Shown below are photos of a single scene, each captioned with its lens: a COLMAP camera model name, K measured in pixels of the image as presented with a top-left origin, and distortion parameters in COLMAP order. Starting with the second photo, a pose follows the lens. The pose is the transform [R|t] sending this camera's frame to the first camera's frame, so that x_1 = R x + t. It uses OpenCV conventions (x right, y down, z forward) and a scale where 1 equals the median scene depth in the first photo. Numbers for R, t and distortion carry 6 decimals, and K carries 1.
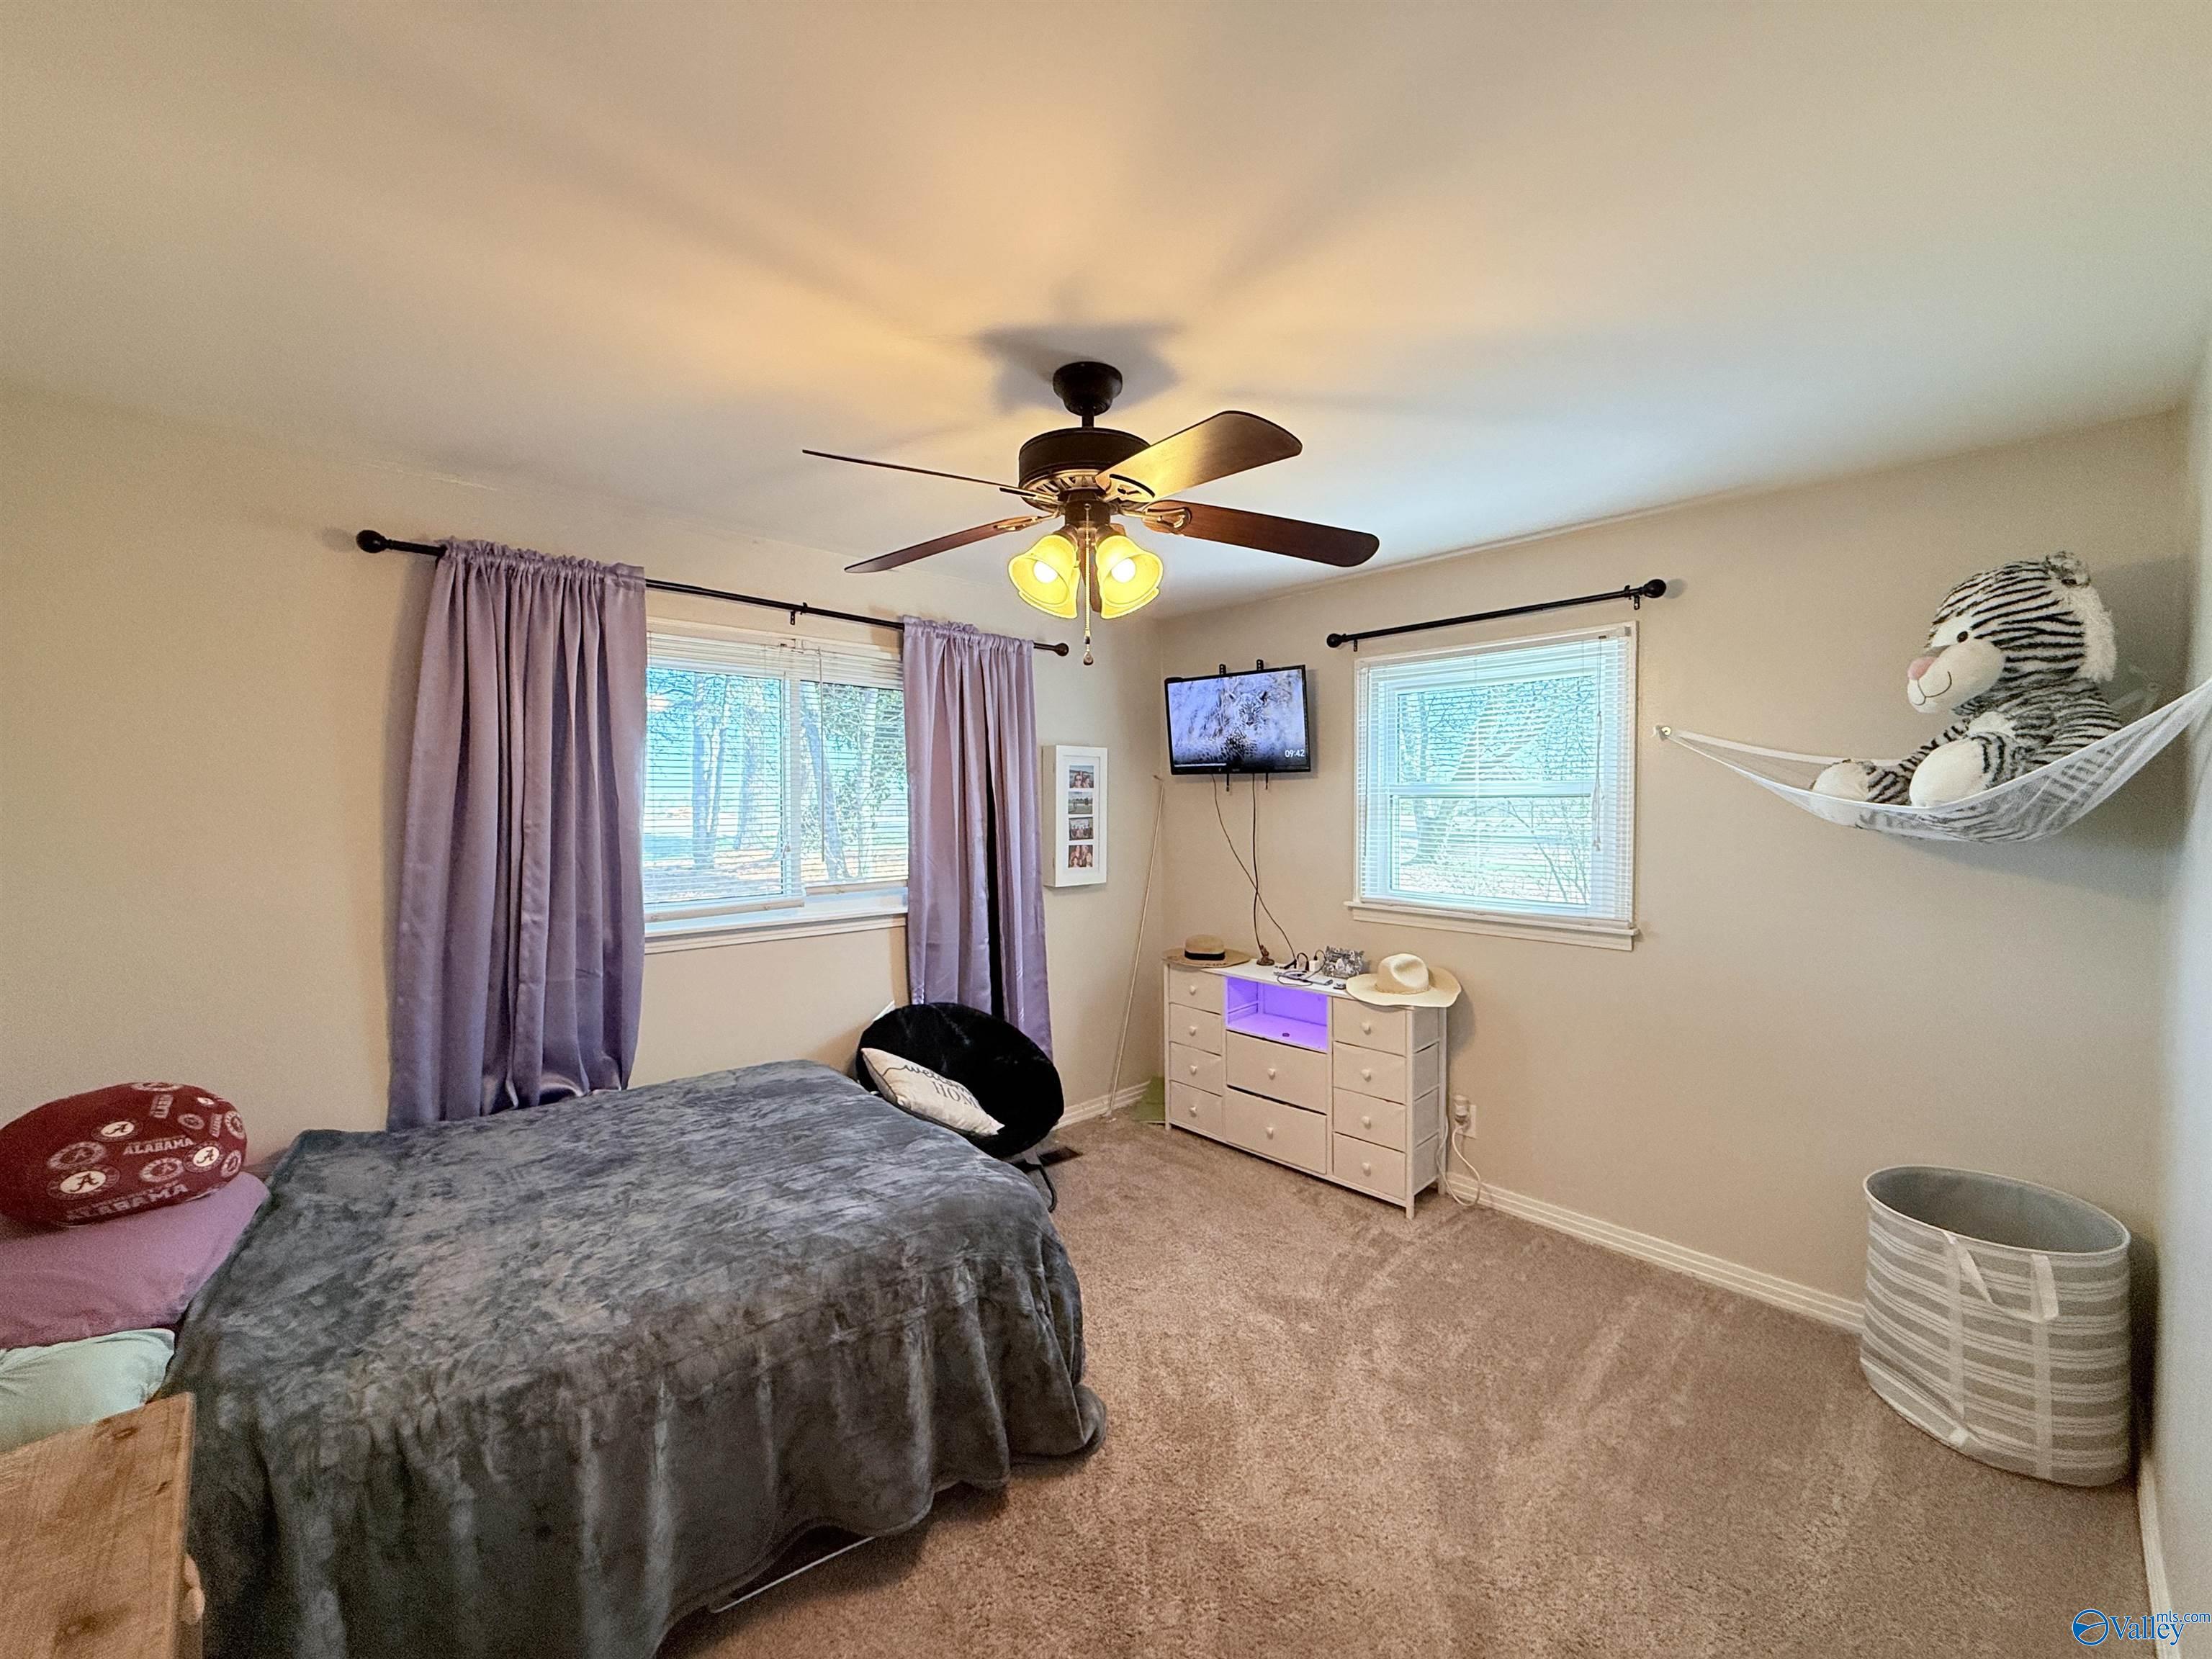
lens RADIAL K [[886.0, 0, 1102.0], [0, 886.0, 815.0], [0, 0, 1]] dist [-0.000591, 0.000114]
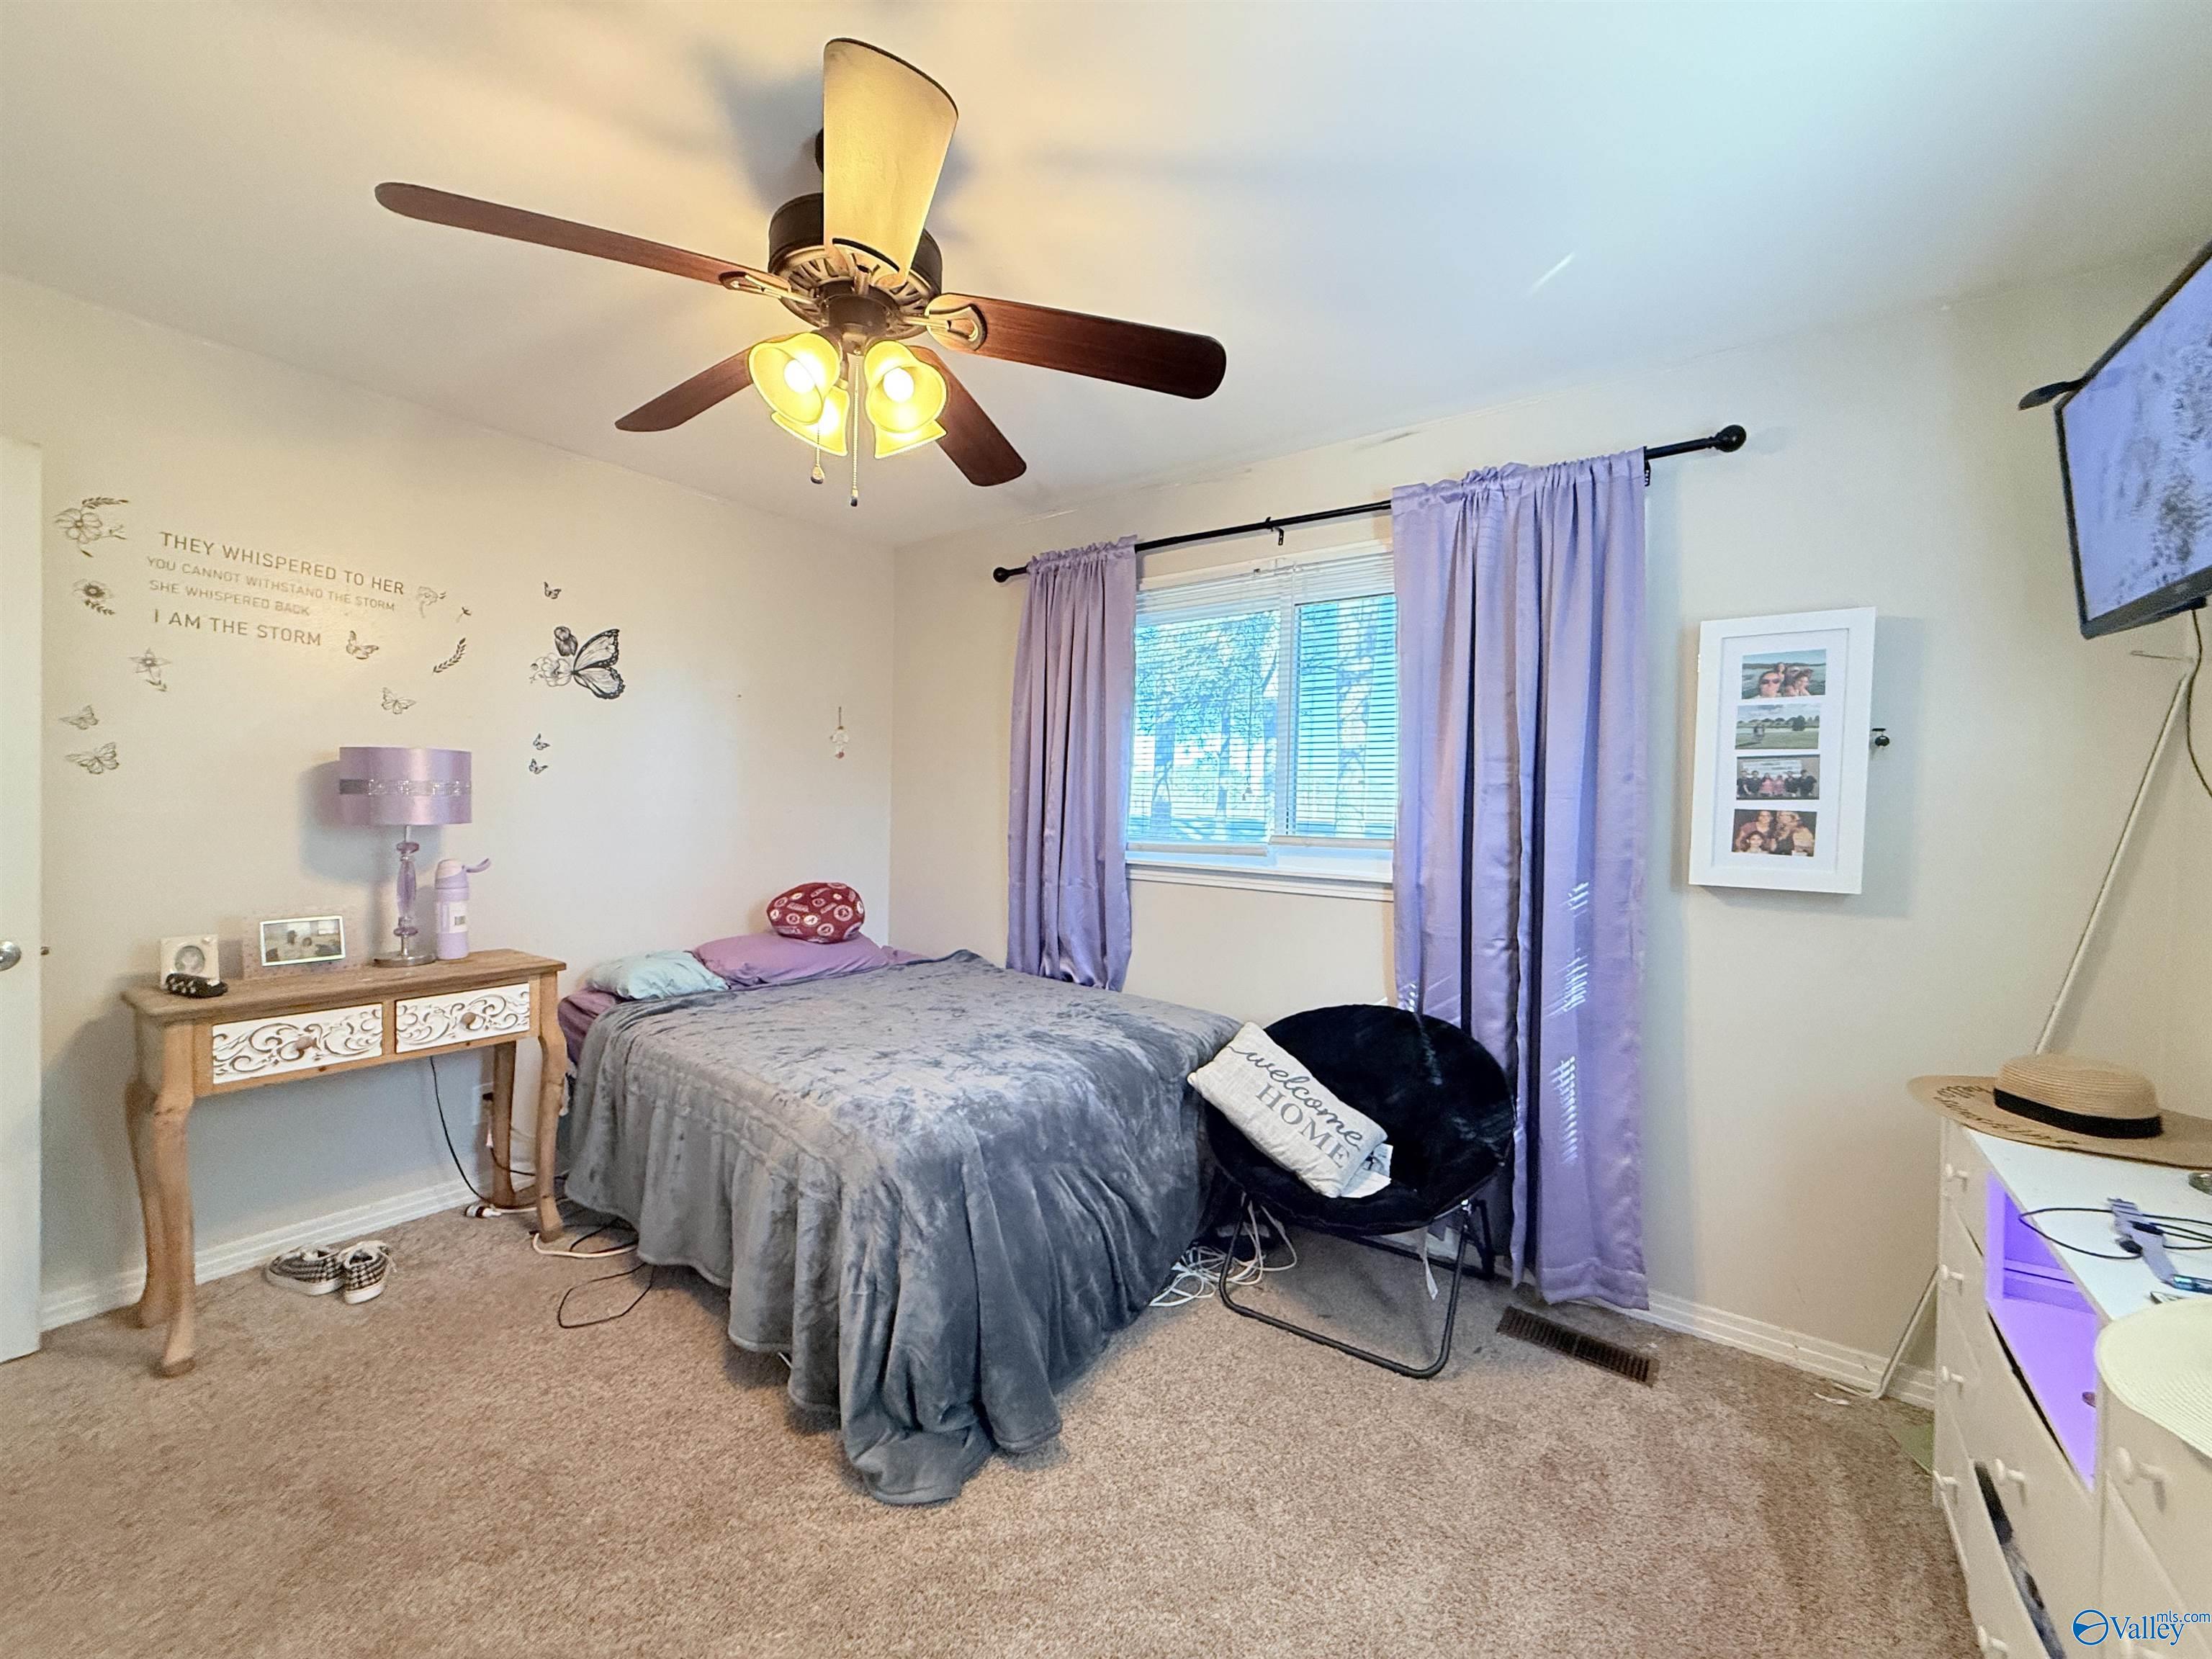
lens RADIAL K [[886.0, 0, 1102.0], [0, 886.0, 815.0], [0, 0, 1]] dist [-0.000591, 0.000114]
pose [[0.163736, 0.020273, -0.986296, 0.422977], [-0.037414, 0.999197, 0.014327, 0.044909], [0.985795, 0.034555, 0.164363, 0.553575]]
